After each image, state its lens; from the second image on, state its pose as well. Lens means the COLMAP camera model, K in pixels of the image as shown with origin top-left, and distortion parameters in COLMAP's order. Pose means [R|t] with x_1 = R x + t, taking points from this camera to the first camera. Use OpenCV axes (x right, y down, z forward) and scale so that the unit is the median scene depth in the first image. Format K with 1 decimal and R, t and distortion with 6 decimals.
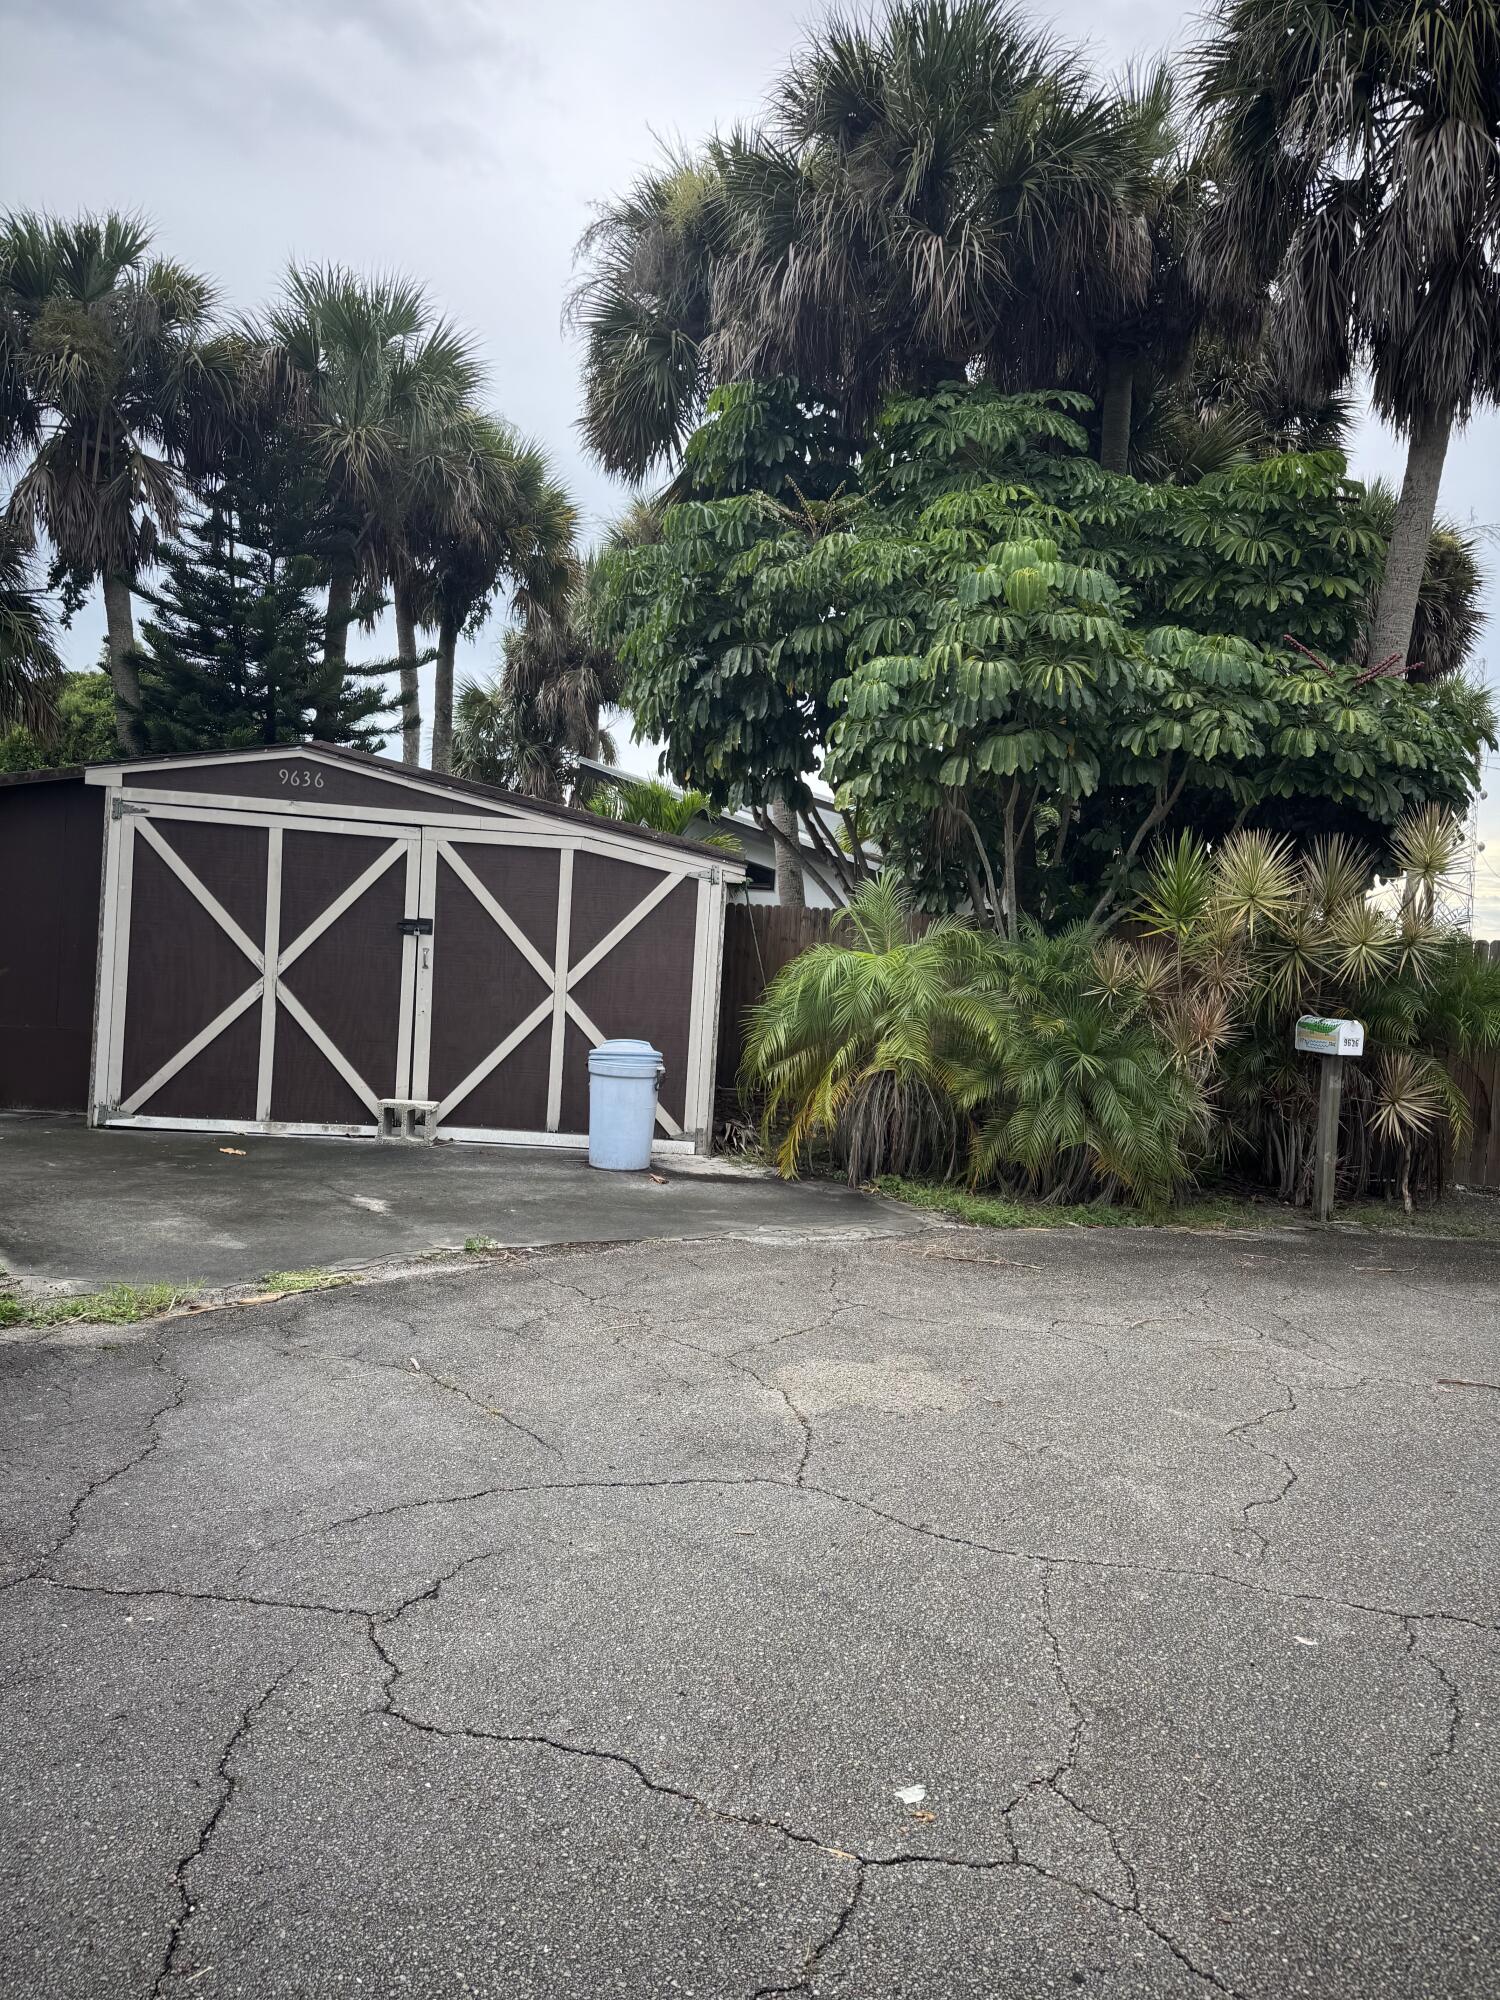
lens RADIAL K [[1395.2, 0, 757.9], [0, 1395.2, 990.7], [0, 0, 1]] dist [0.189395, -0.370927]
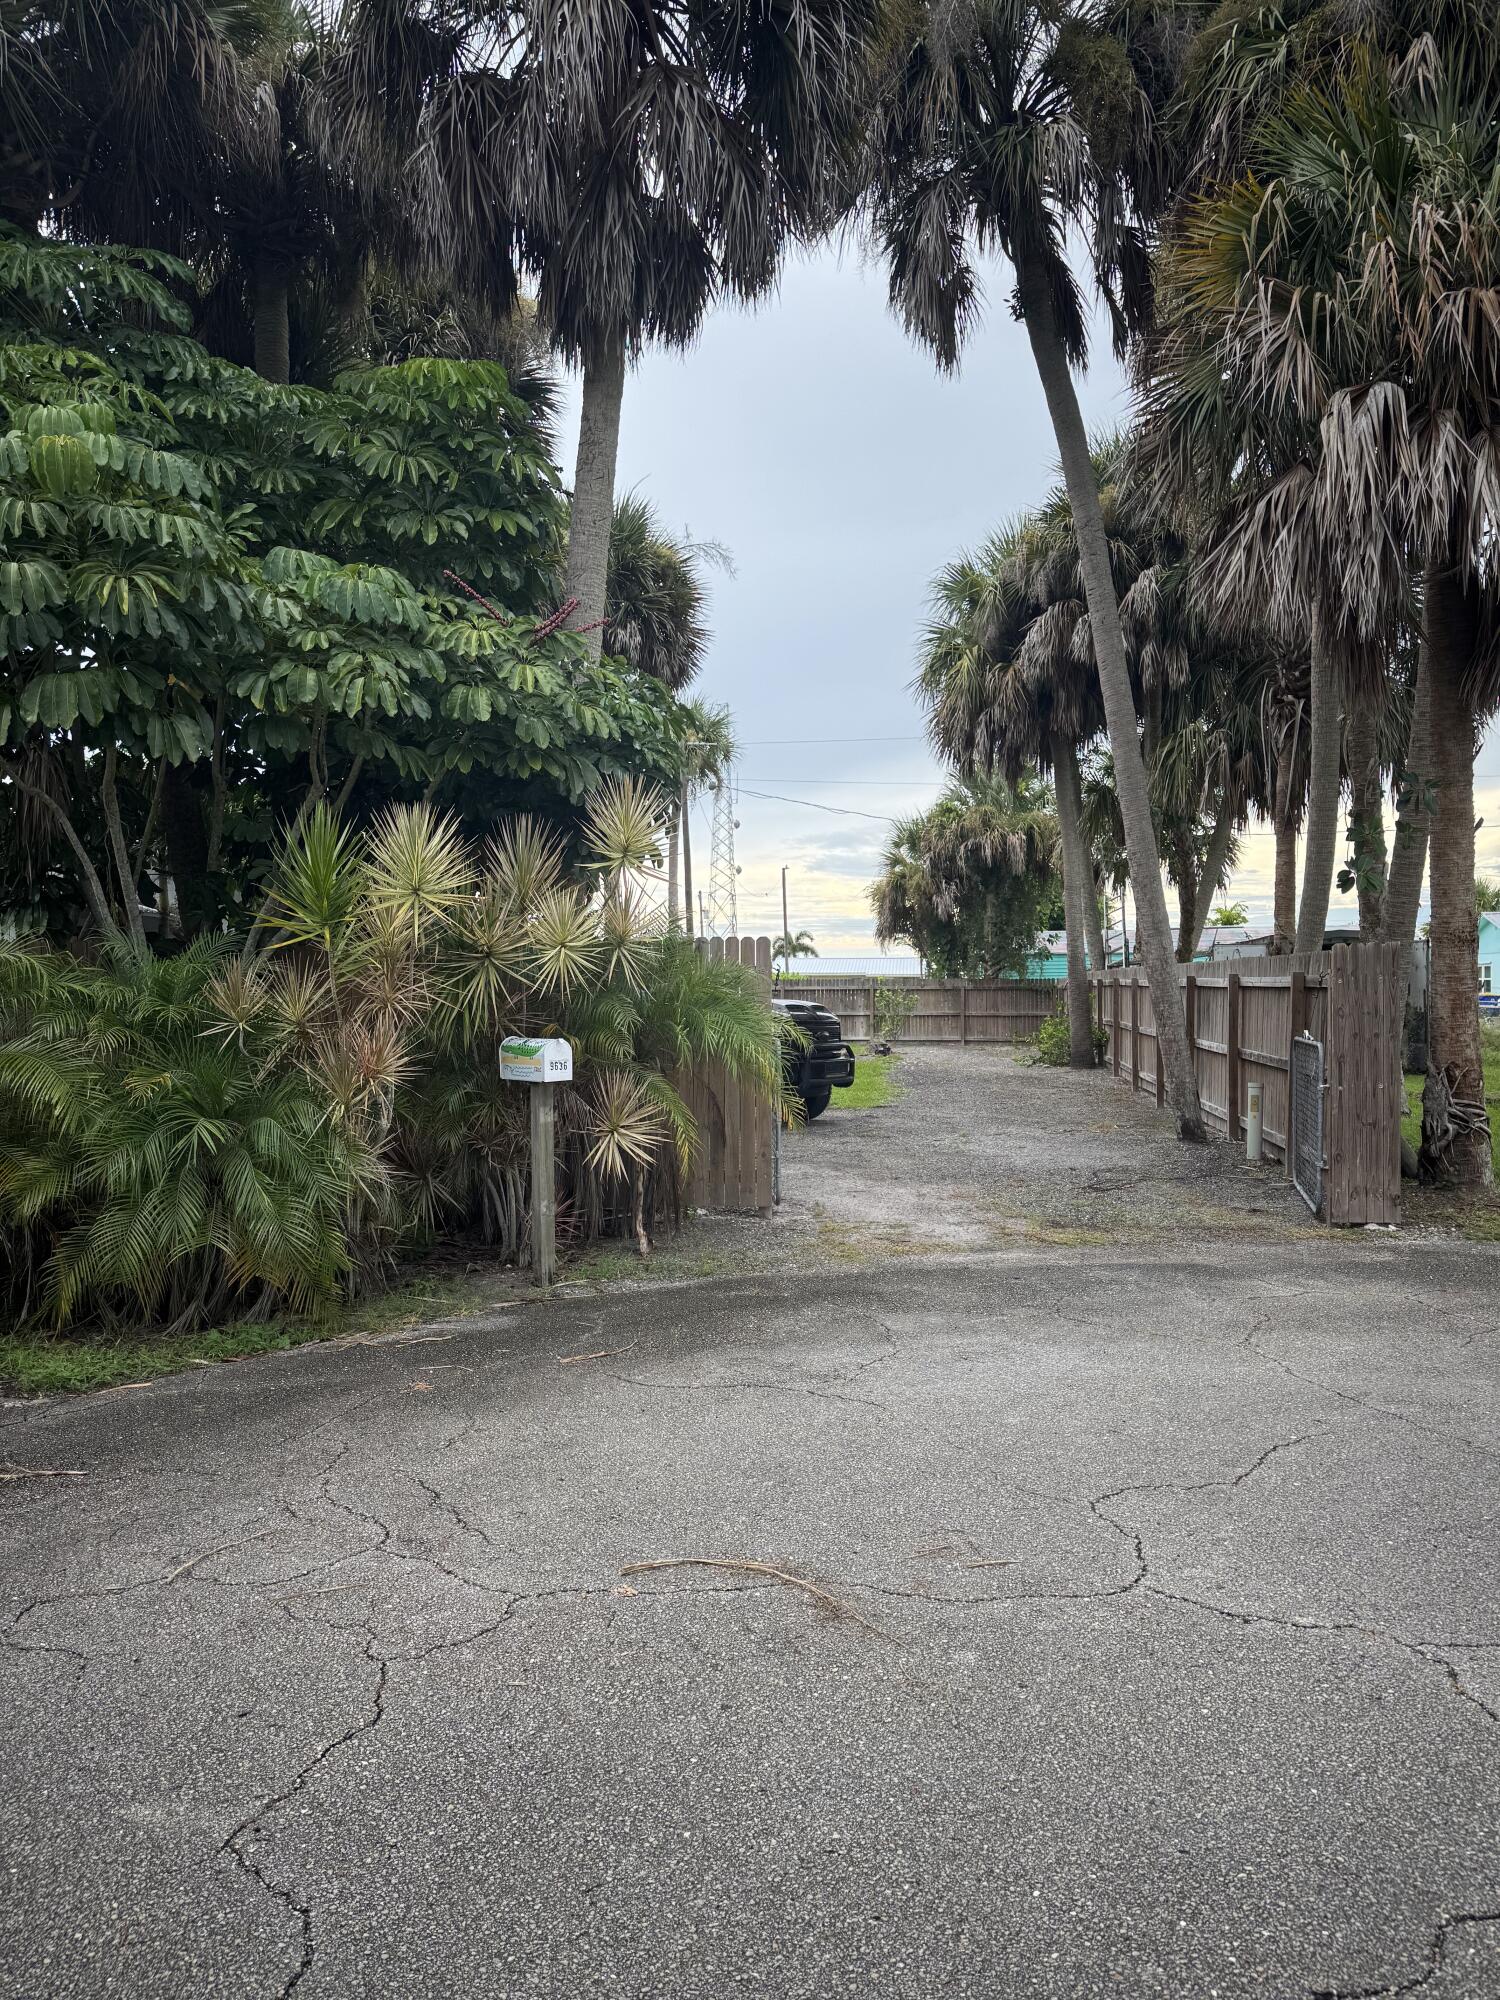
lens RADIAL K [[1402.4, 0, 740.5], [0, 1402.4, 1003.5], [0, 0, 1]] dist [0.074082, -0.116894]
pose [[0.892105, -0.072728, 0.445937, 0.148266], [0.078788, 0.996879, 0.004963, 0.004641], [-0.444906, 0.030707, 0.895051, 0.221913]]
